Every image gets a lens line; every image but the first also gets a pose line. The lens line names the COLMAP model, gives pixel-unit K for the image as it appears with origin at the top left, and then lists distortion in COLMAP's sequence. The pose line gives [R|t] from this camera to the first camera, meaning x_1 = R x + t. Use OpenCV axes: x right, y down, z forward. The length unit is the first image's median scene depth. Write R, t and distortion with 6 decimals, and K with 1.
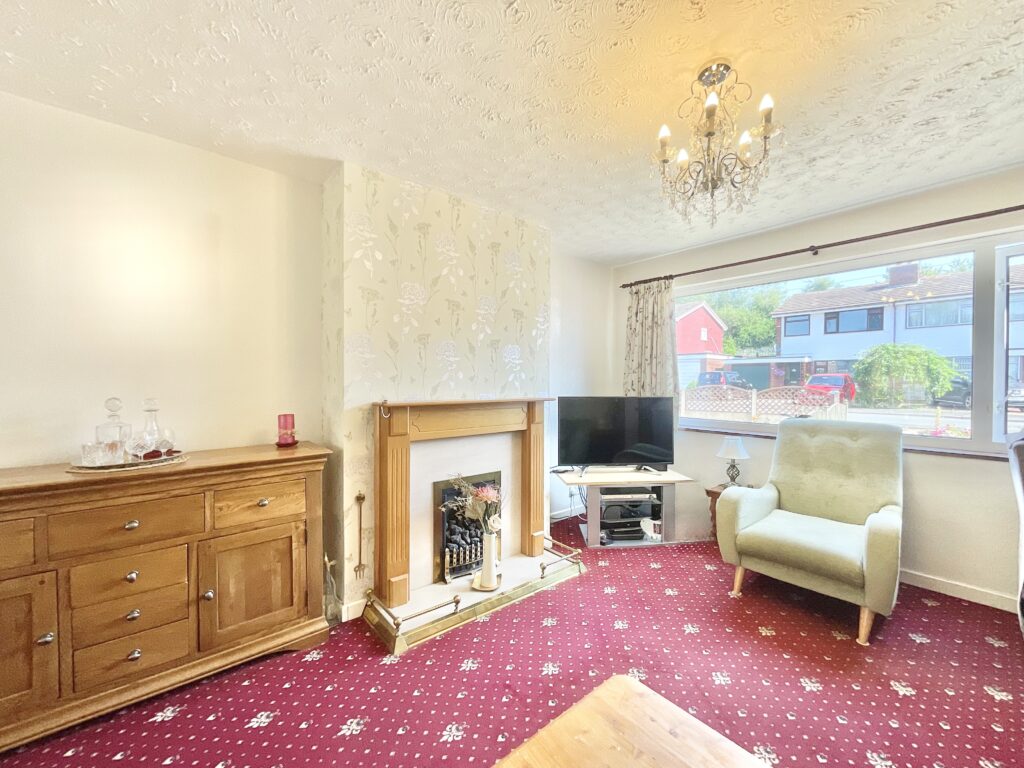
lens RADIAL K [[412.9, 0, 511.1], [0, 412.9, 388.9], [0, 0, 1]] dist [0.004872, 0.000376]
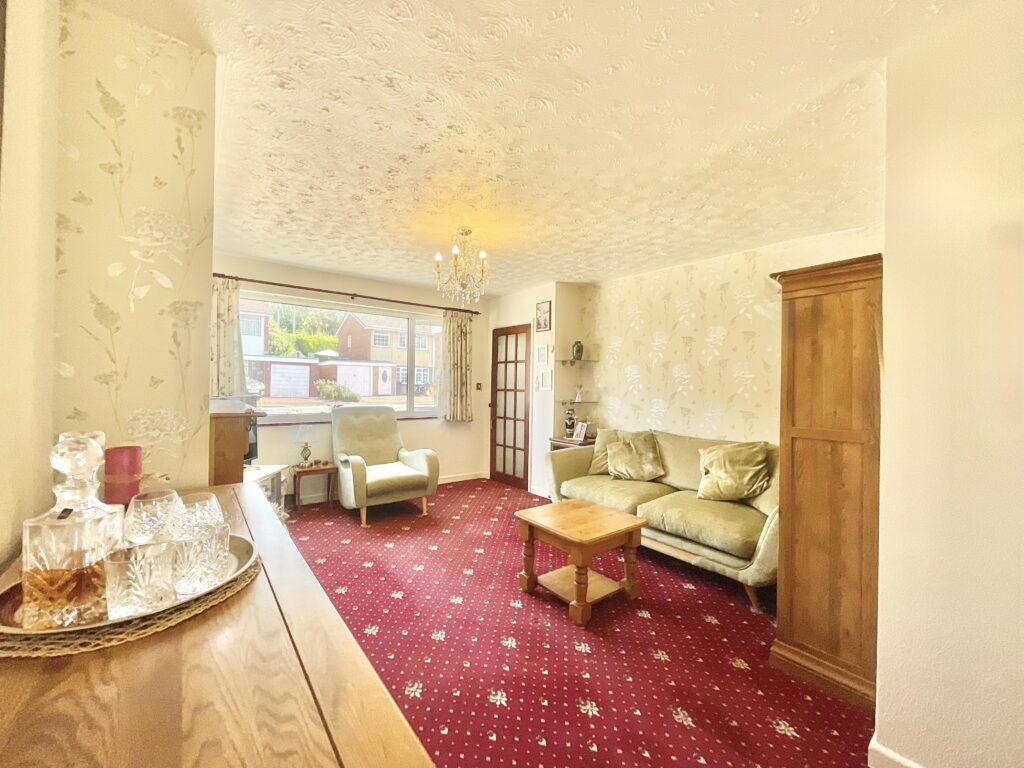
lens RADIAL K [[412.9, 0, 511.3], [0, 412.9, 388.2], [0, 0, 1]] dist [0.004872, 0.000376]
pose [[0.046895, -0.017166, 0.998752, -1.015833], [0.006204, 0.999838, 0.016893, -0.021258], [-0.998881, 0.005404, 0.046994, 0.457393]]
